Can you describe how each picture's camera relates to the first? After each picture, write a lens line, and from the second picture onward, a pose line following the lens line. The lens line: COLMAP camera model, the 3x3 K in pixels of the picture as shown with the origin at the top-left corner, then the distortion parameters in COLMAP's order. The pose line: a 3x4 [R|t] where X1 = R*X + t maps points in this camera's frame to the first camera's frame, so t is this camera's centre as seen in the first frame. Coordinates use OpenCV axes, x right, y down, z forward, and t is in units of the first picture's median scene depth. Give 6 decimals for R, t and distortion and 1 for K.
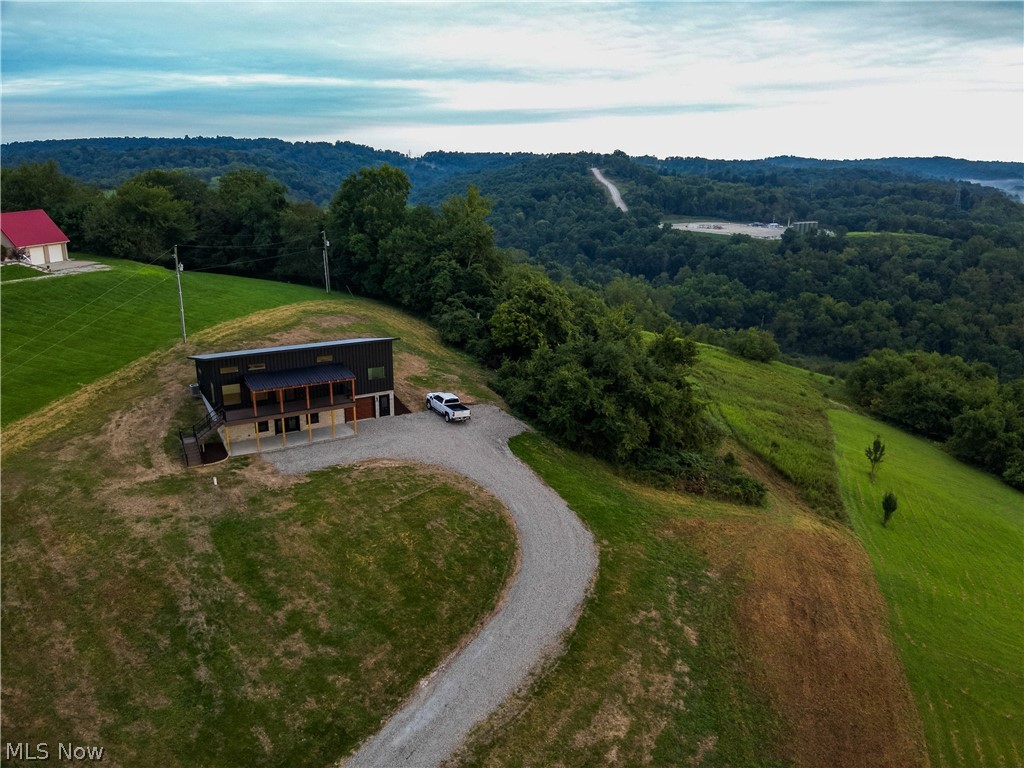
lens RADIAL K [[822.4, 0, 508.5], [0, 822.4, 405.8], [0, 0, 1]] dist [0.003132, -0.004203]
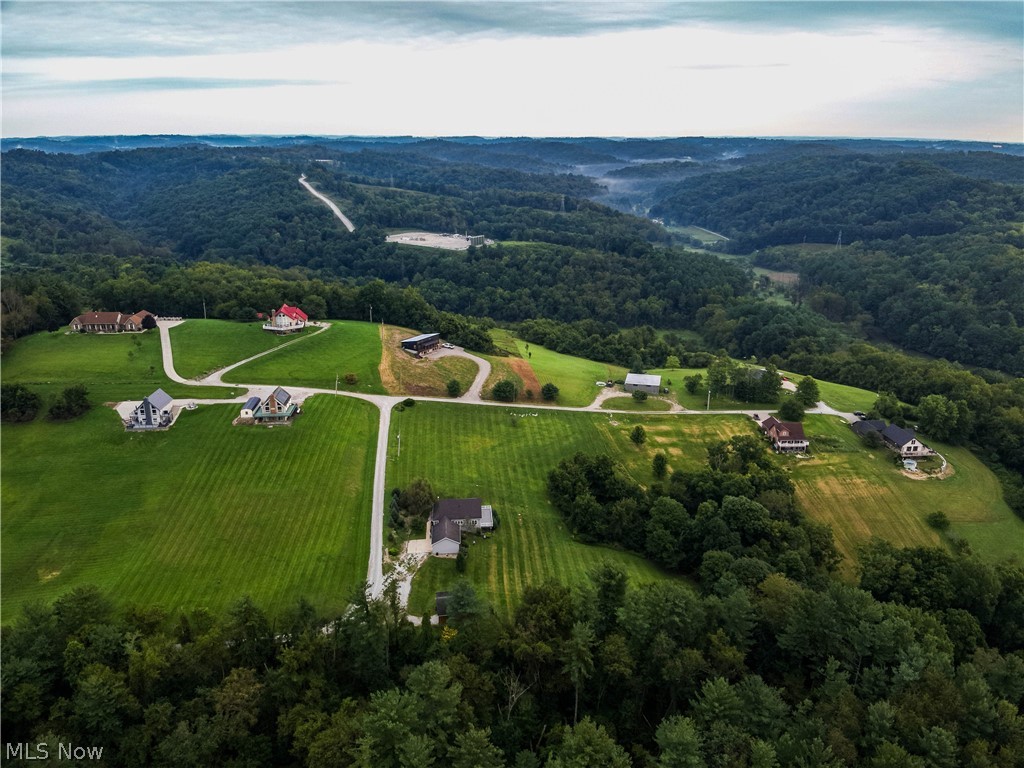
lens RADIAL K [[822.4, 0, 508.5], [0, 822.4, 405.8], [0, 0, 1]] dist [0.003132, -0.004203]
pose [[0.918130, -0.140502, 0.370536, -1.548622], [0.125242, 0.989991, 0.065061, 0.074809], [-0.375969, -0.013327, 0.926537, -3.573054]]
